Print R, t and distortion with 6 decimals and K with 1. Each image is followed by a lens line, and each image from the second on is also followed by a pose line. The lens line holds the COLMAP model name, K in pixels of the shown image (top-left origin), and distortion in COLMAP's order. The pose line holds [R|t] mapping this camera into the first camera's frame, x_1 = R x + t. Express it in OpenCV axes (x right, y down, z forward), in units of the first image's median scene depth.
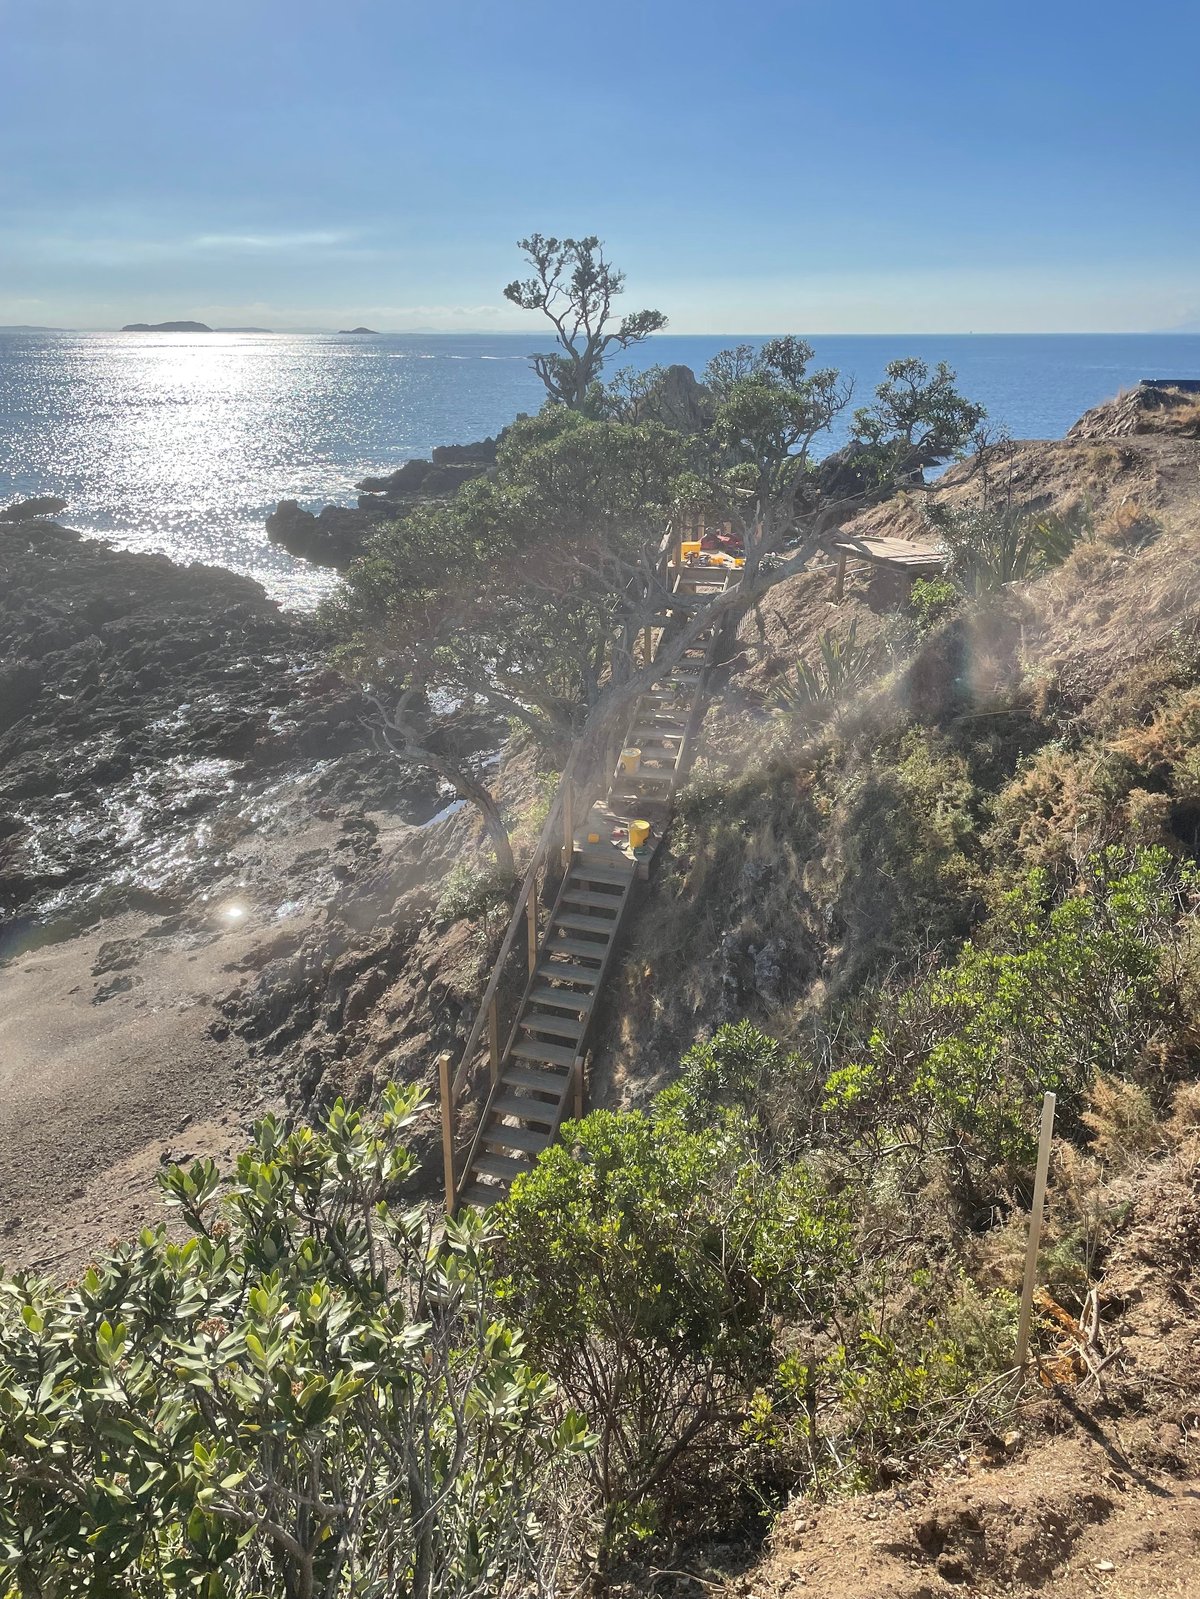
lens RADIAL K [[1176.1, 0, 542.5], [0, 1176.1, 791.6], [0, 0, 1]] dist [0.103456, -0.162066]
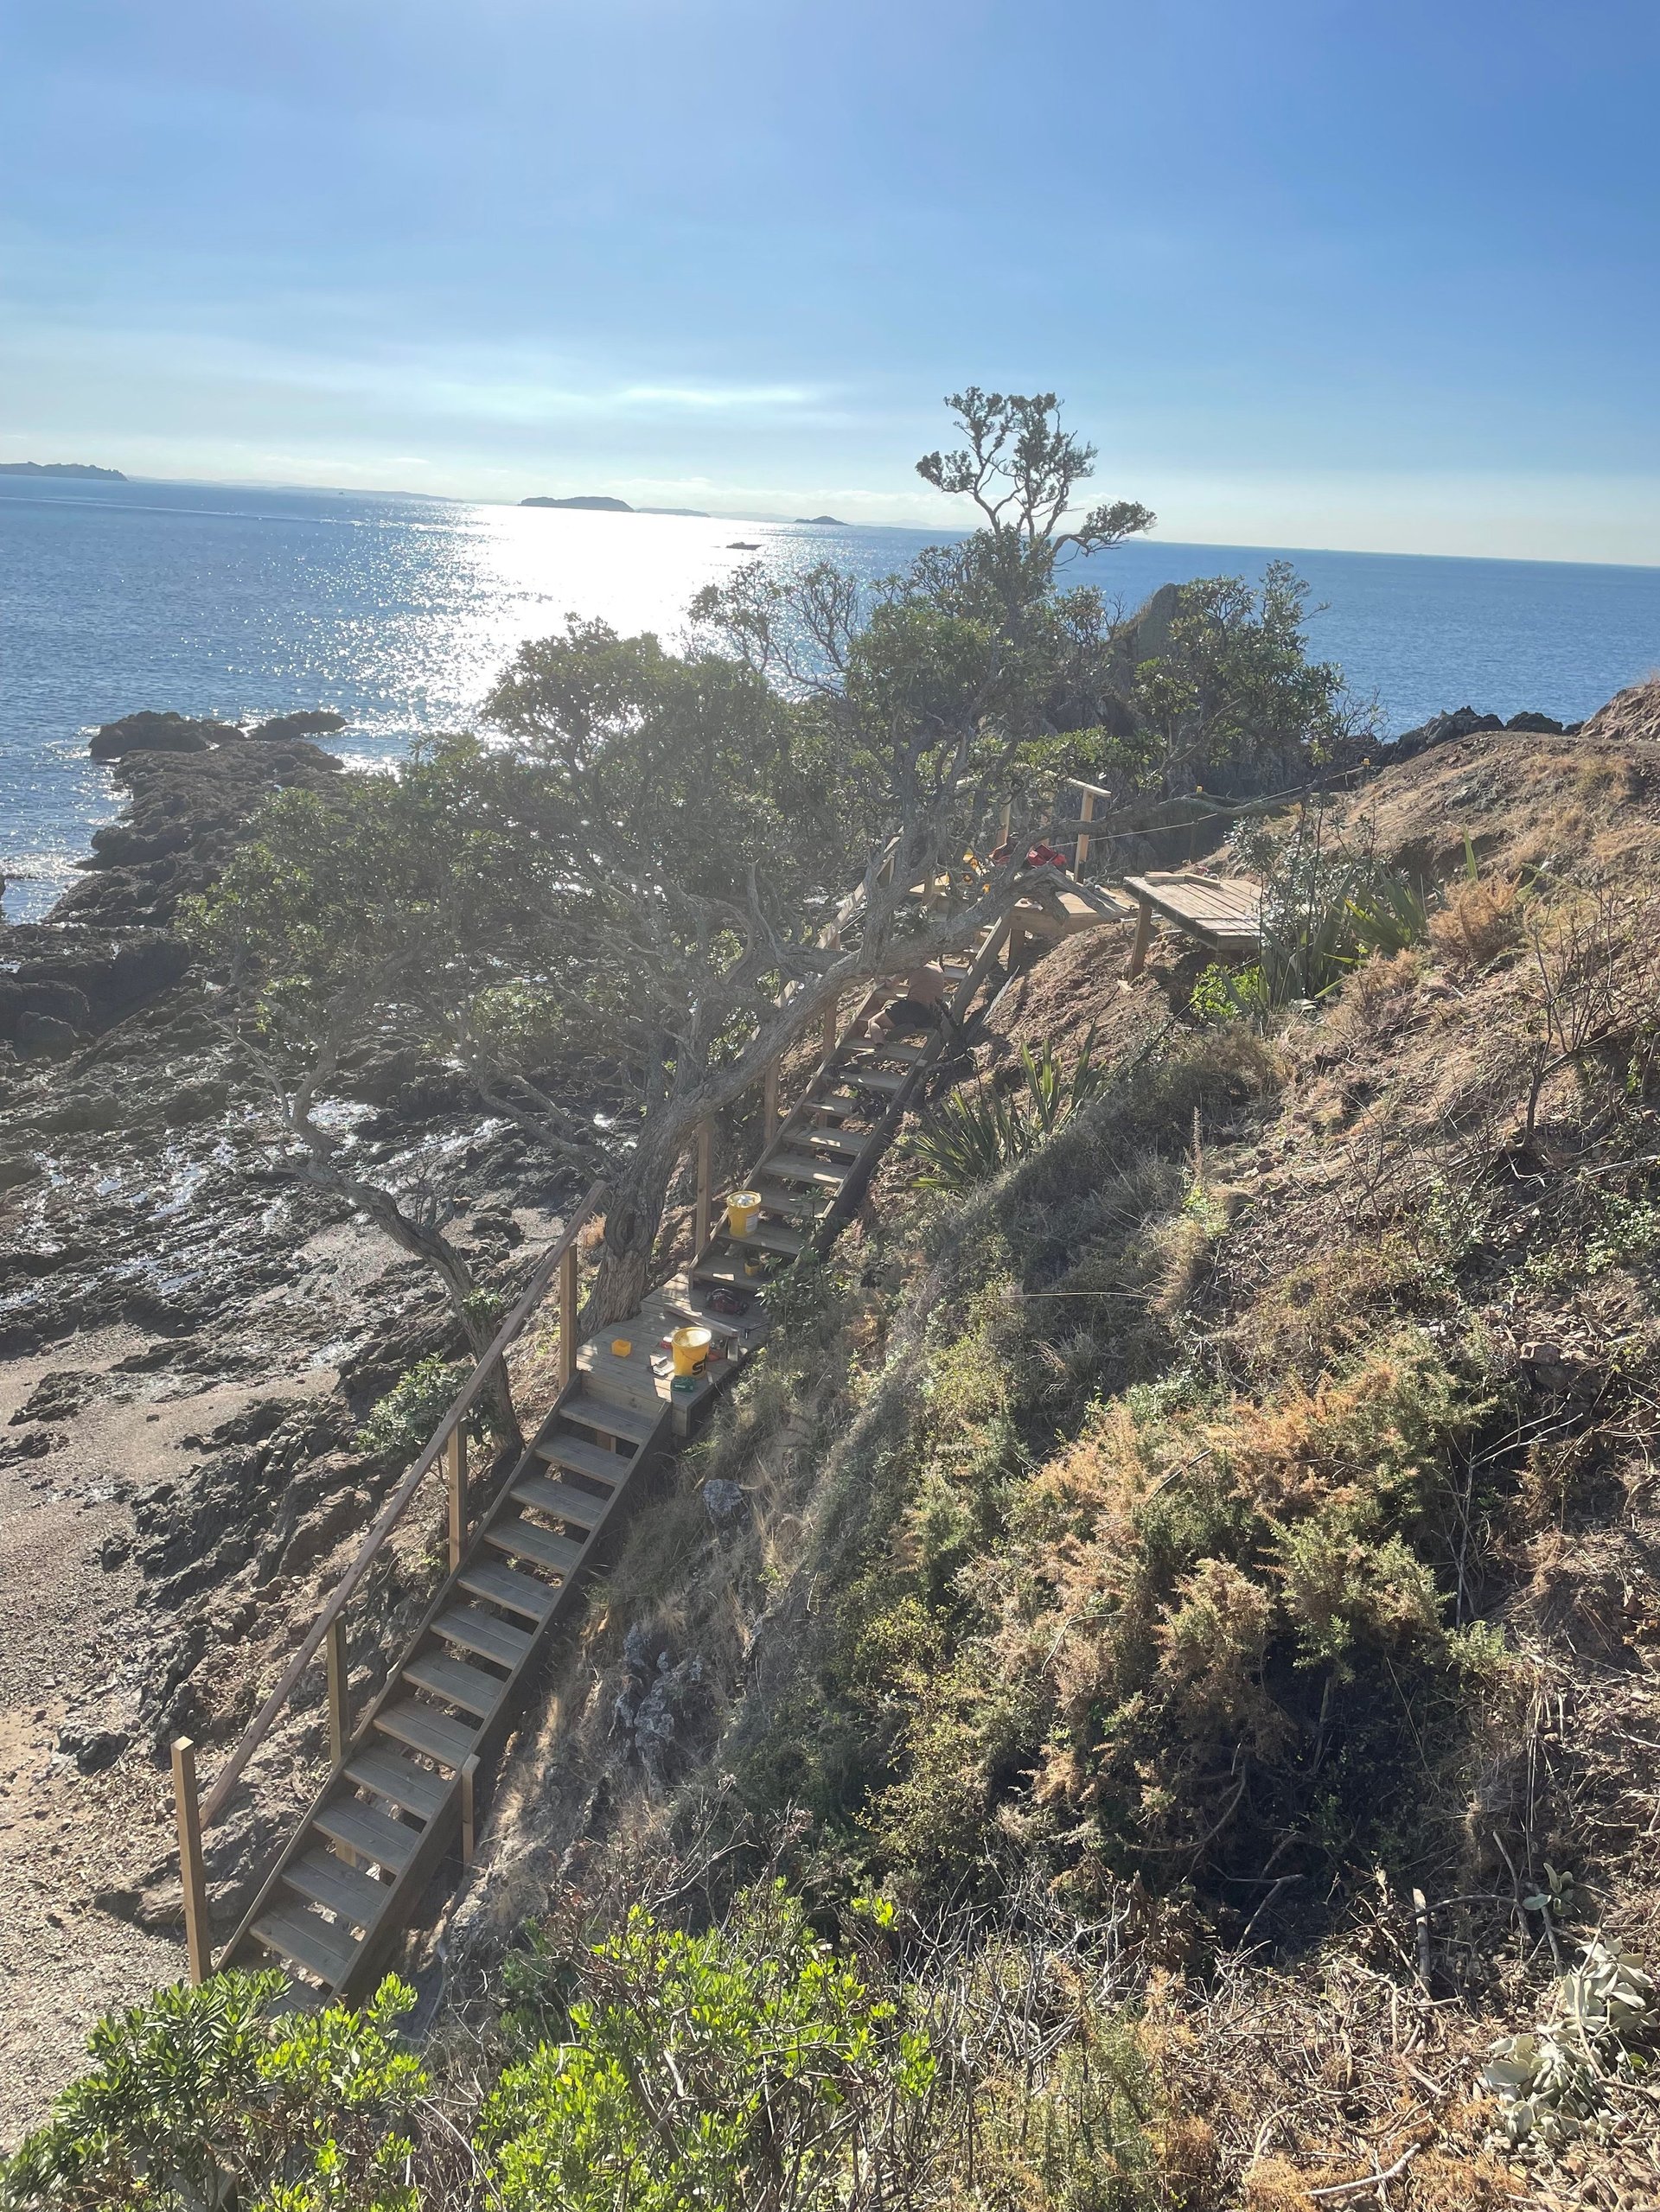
lens RADIAL K [[1627.1, 0, 750.5], [0, 1627.1, 1095.1], [0, 0, 1]] dist [0.103456, -0.162066]
pose [[0.984496, 0.103014, -0.141969, 0.110654], [-0.107860, 0.993803, -0.026851, -0.037473], [0.138324, 0.041748, 0.989507, 0.104550]]
